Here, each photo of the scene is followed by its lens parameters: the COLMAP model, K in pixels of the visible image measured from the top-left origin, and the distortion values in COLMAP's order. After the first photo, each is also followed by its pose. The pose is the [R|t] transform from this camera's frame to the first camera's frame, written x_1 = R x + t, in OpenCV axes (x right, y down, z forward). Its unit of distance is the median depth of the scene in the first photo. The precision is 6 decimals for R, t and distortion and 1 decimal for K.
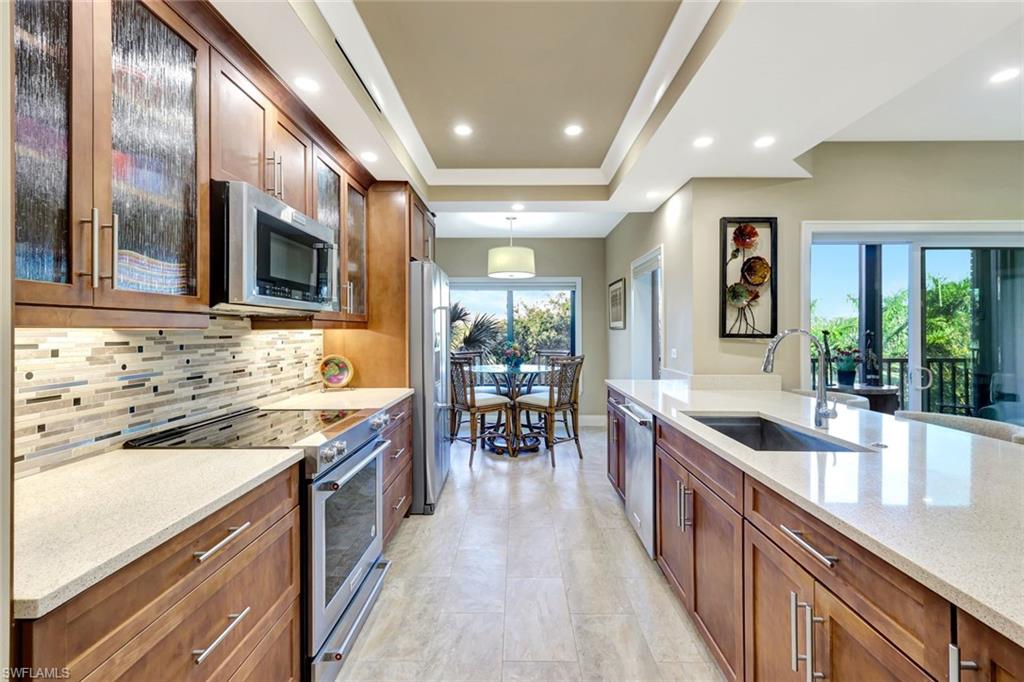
lens RADIAL K [[449.0, 0, 512.1], [0, 449.0, 331.0], [0, 0, 1]] dist [0.009259, 0.000212]
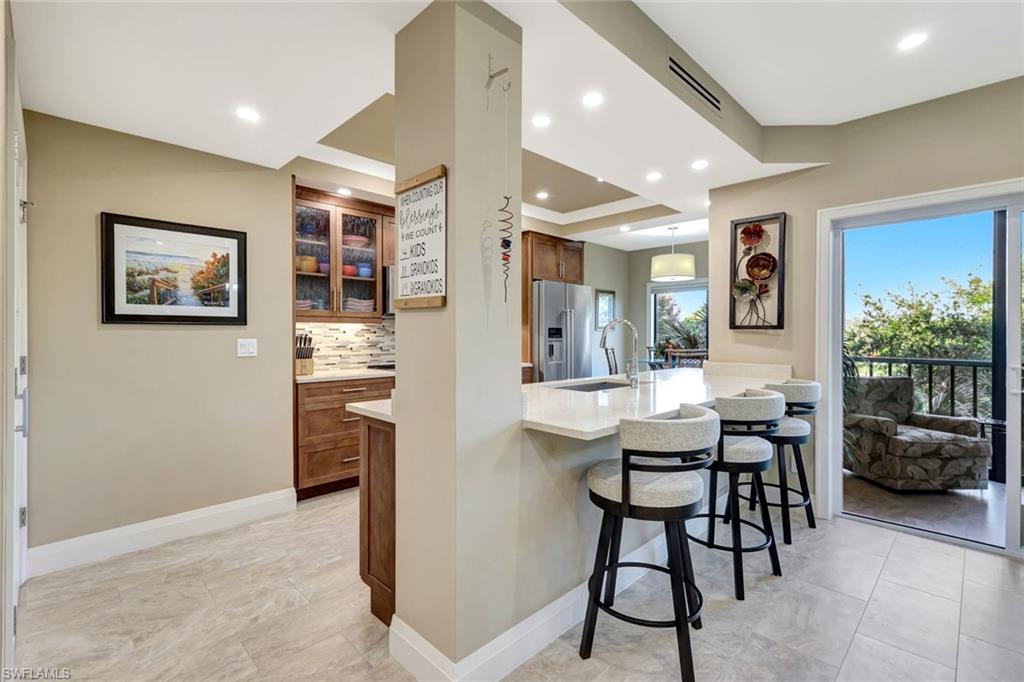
lens RADIAL K [[465.7, 0, 512.8], [0, 465.7, 338.0], [0, 0, 1]] dist [-0.002028, -0.000125]
pose [[0.710937, 0.005856, -0.703231, 1.293764], [-0.001309, 0.999975, 0.007004, 0.041990], [0.703254, -0.004059, 0.710927, -0.281407]]
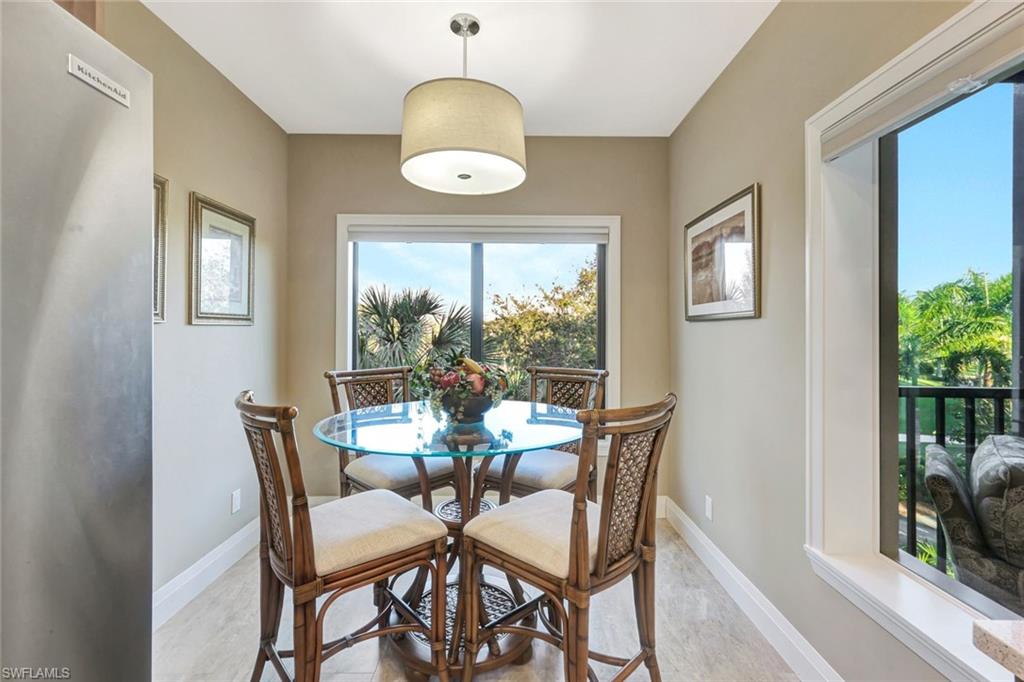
lens RADIAL K [[449.0, 0, 503.4], [0, 449.0, 321.2], [0, 0, 1]] dist [0.009259, 0.000212]
pose [[0.999968, 0.007602, -0.002519, 0.080936], [-0.007654, 0.999744, -0.021279, 0.022402], [0.002356, 0.021297, 0.999770, 1.492436]]
